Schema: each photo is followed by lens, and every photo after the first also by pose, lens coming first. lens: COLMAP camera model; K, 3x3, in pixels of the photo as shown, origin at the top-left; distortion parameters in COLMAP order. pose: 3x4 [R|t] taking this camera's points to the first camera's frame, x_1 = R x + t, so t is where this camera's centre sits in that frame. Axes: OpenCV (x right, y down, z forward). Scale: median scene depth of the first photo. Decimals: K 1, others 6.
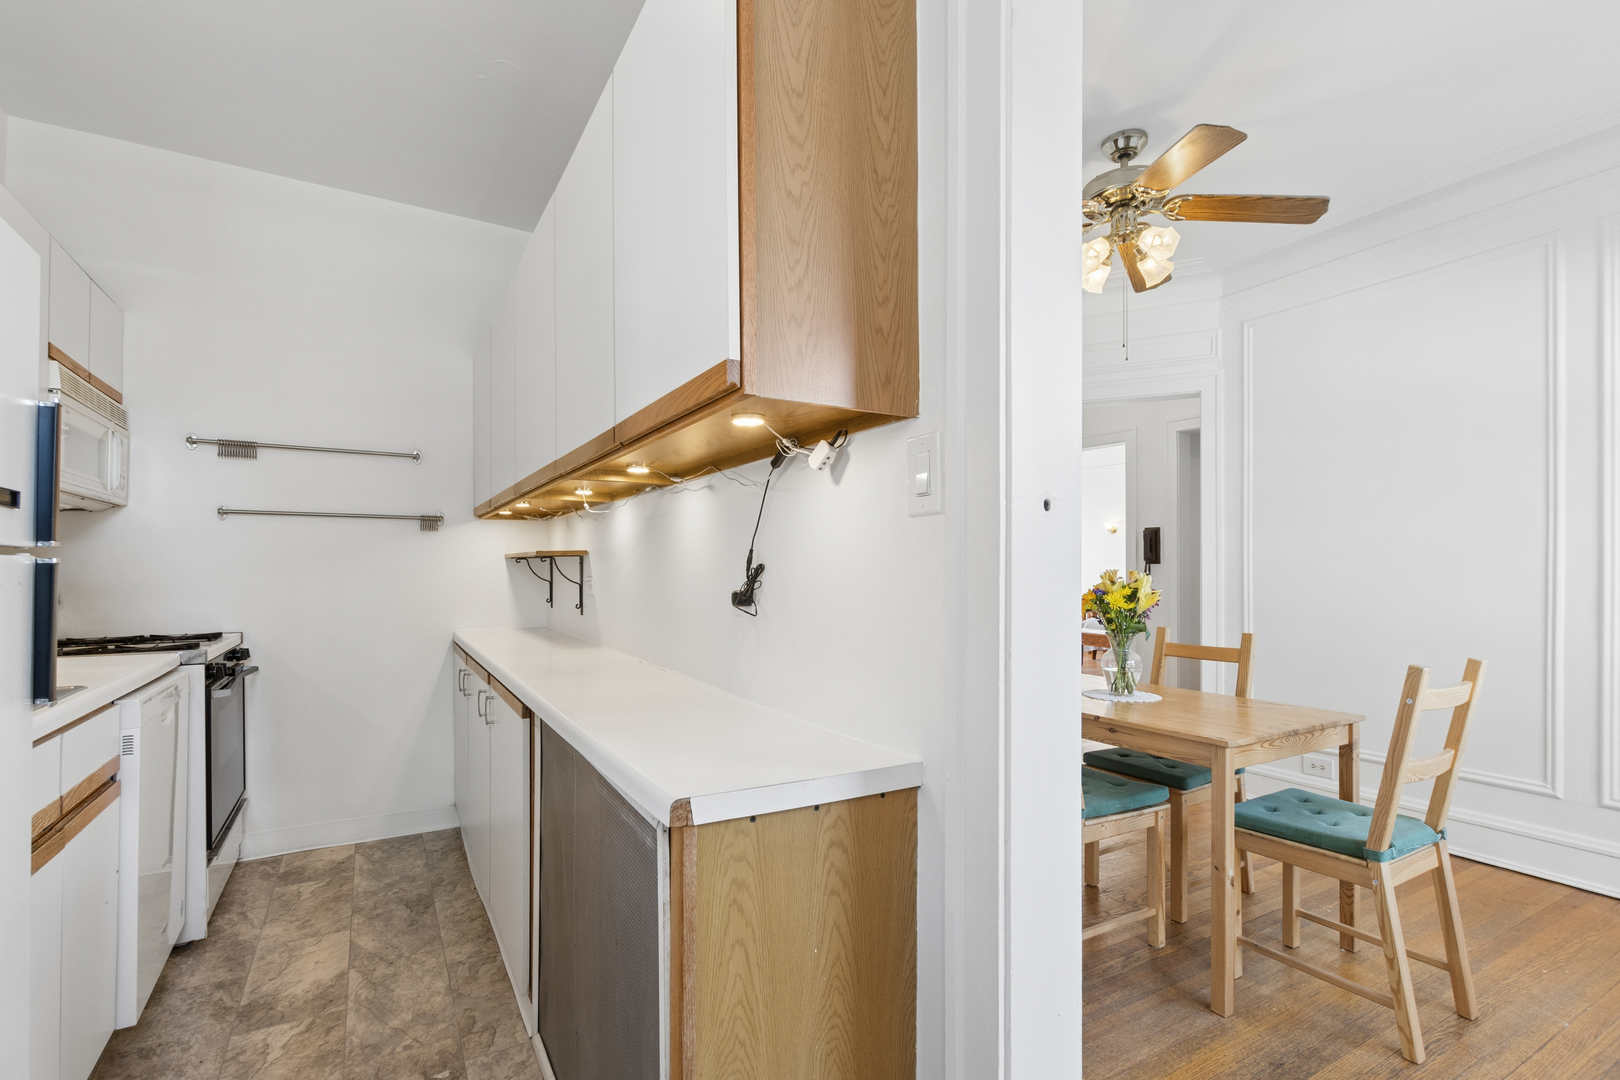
lens RADIAL K [[748.9, 0, 807.0], [0, 748.9, 562.9], [0, 0, 1]] dist [0.003118, -0.004207]
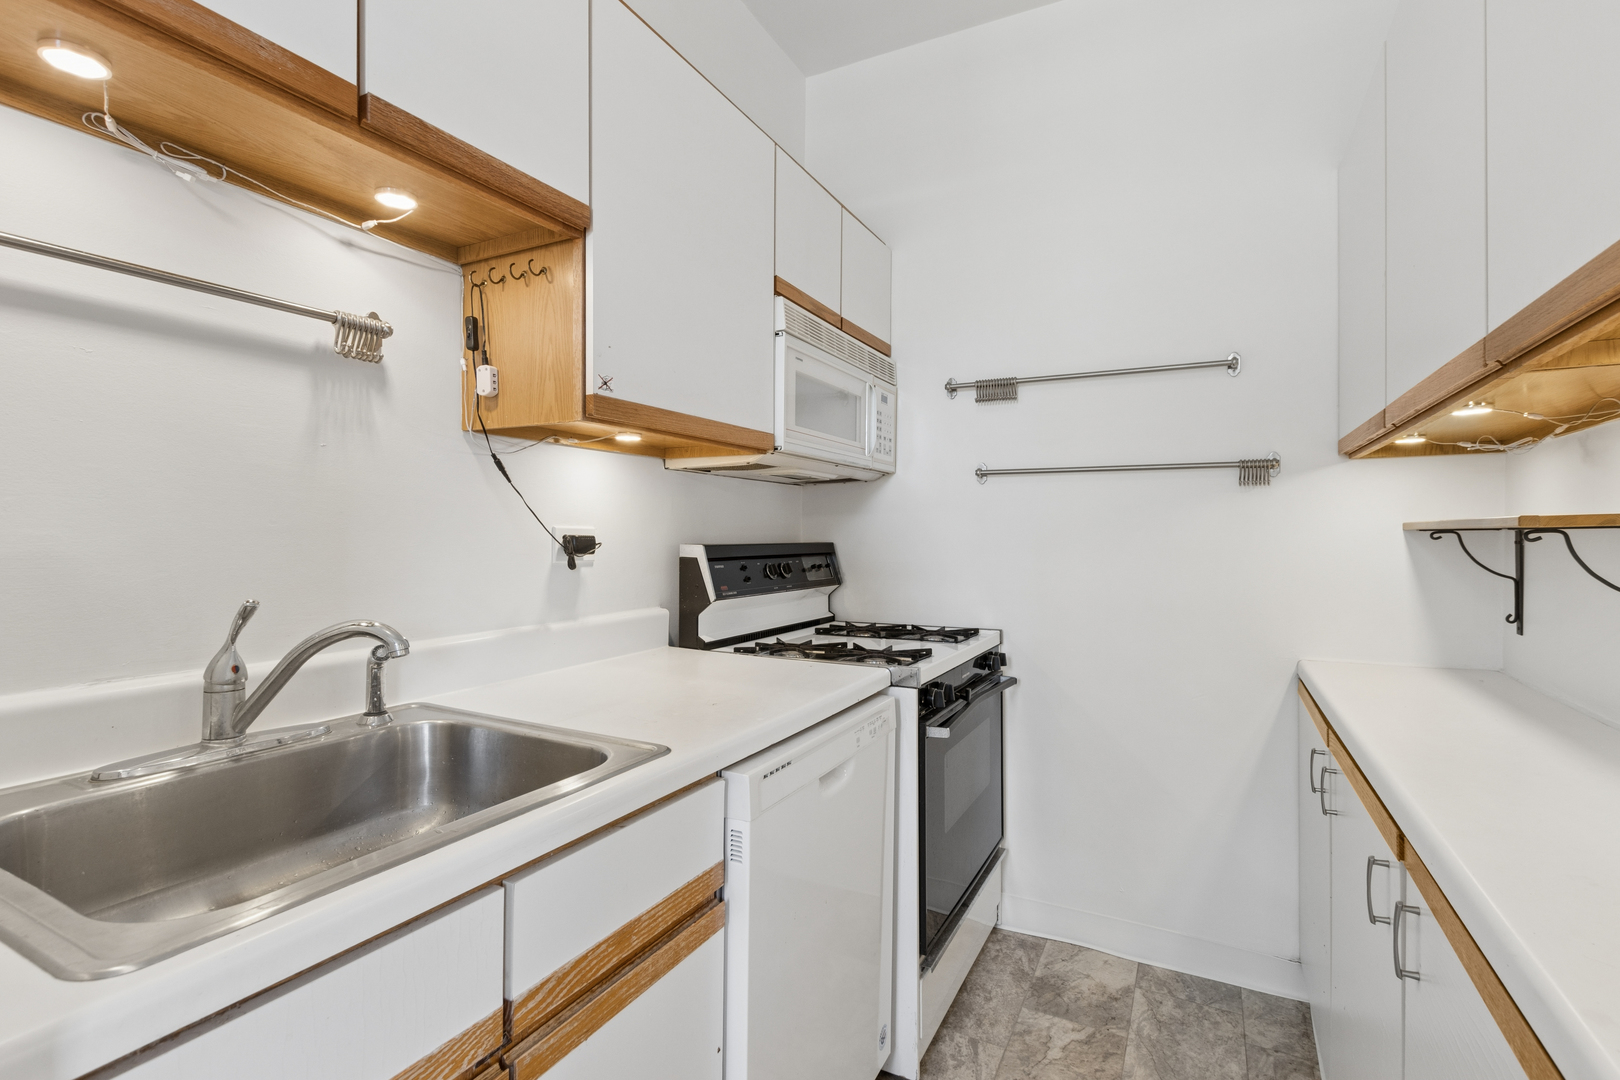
lens RADIAL K [[749.5, 0, 815.0], [0, 749.5, 537.5], [0, 0, 1]] dist [0.000382, -0.000670]
pose [[0.534638, 0.005827, -0.845061, -0.225729], [0.003484, 0.999953, 0.009099, -0.009749], [0.845074, -0.007809, 0.534592, 0.464740]]
